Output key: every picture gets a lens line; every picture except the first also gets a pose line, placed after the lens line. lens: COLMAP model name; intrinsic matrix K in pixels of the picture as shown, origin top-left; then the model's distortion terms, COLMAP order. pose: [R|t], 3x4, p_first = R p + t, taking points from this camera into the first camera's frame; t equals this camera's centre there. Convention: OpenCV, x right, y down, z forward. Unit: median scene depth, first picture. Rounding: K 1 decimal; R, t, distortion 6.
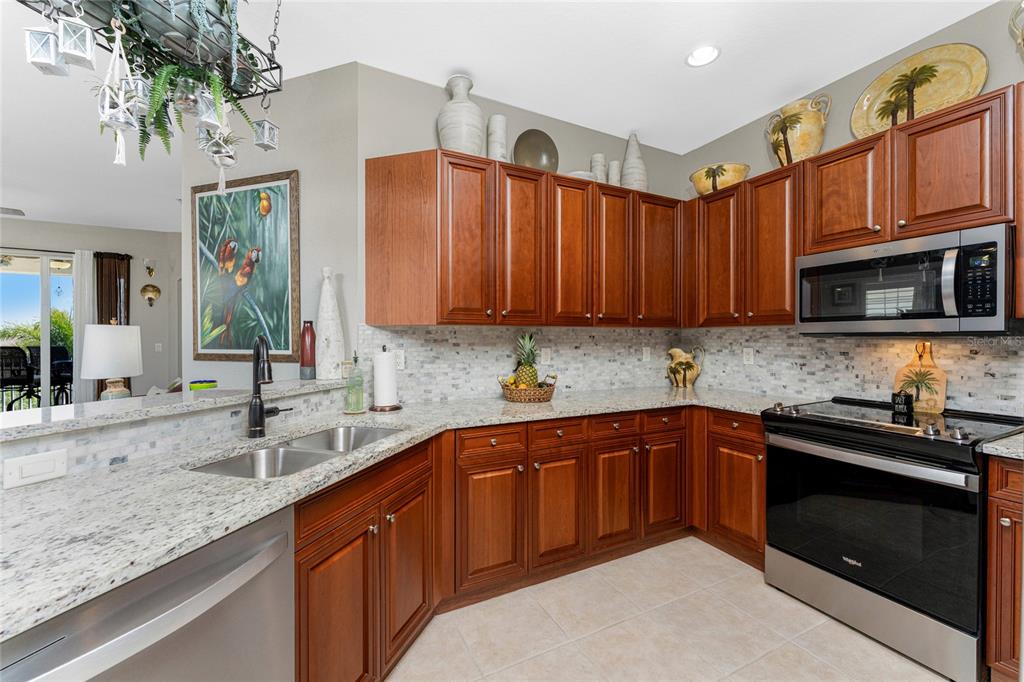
lens RADIAL K [[411.1, 0, 518.6], [0, 411.1, 342.4], [0, 0, 1]] dist [0.000228, -0.001105]
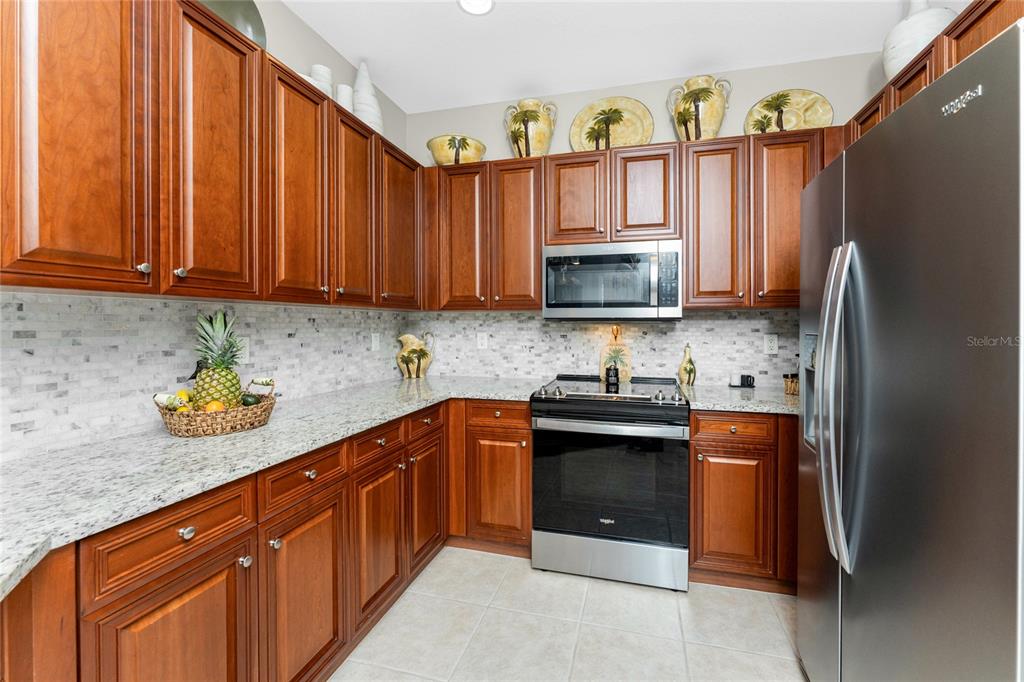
lens RADIAL K [[411.1, 0, 536.3], [0, 411.1, 327.8], [0, 0, 1]] dist [0.000228, -0.001105]
pose [[0.668126, -0.005413, 0.744028, -0.116219], [0.005774, 0.999981, 0.002091, 0.000708], [-0.744026, 0.002899, 0.668145, 0.296634]]
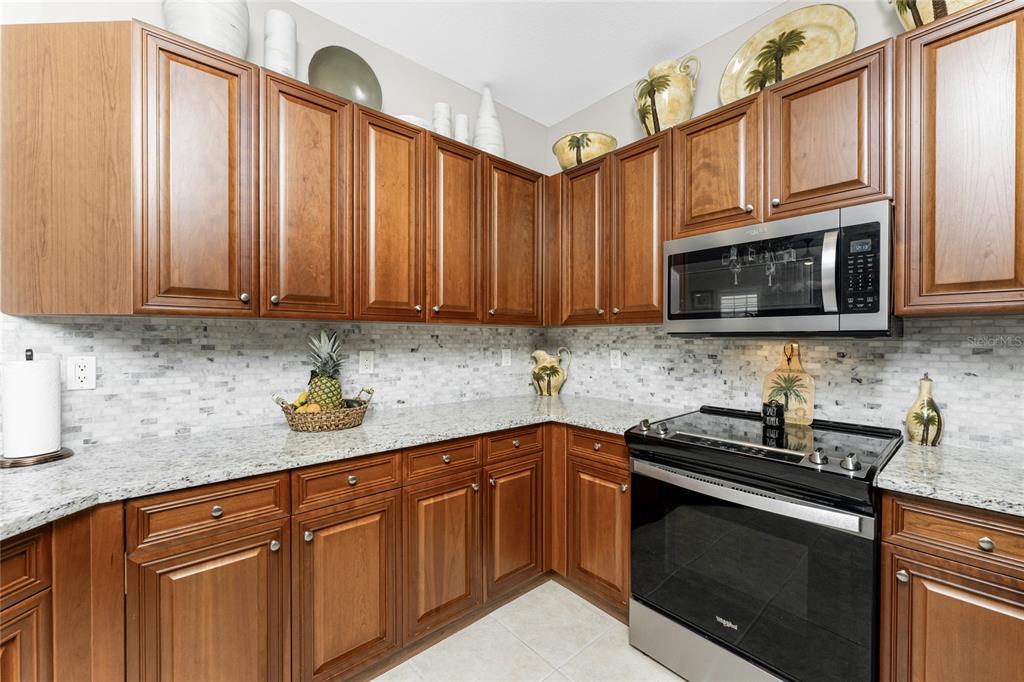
lens RADIAL K [[411.1, 0, 513.8], [0, 411.1, 342.7], [0, 0, 1]] dist [0.000228, -0.001105]
pose [[0.970659, 0.000583, 0.240460, 0.172459], [-0.000438, 1.000000, -0.000657, -0.001651], [-0.240461, 0.000533, 0.970659, 0.254507]]
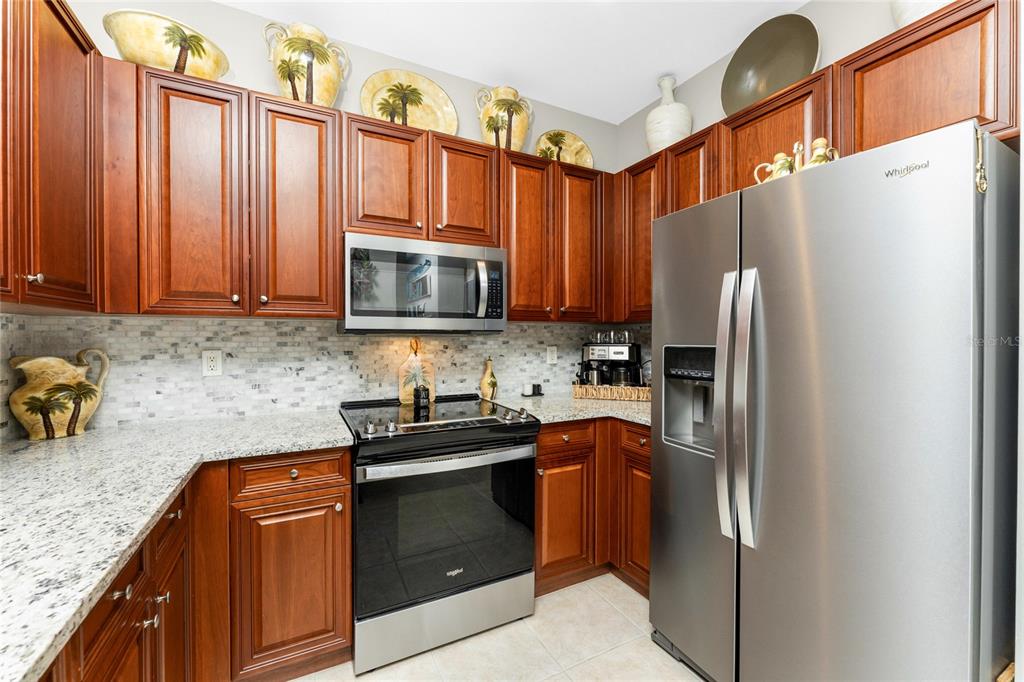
lens RADIAL K [[411.1, 0, 513.2], [0, 411.1, 336.2], [0, 0, 1]] dist [0.000228, -0.001105]
pose [[0.012112, -0.002218, 0.999924, -0.100153], [0.007507, 0.999970, 0.002128, -0.008223], [-0.999898, 0.007481, 0.012128, 0.646451]]
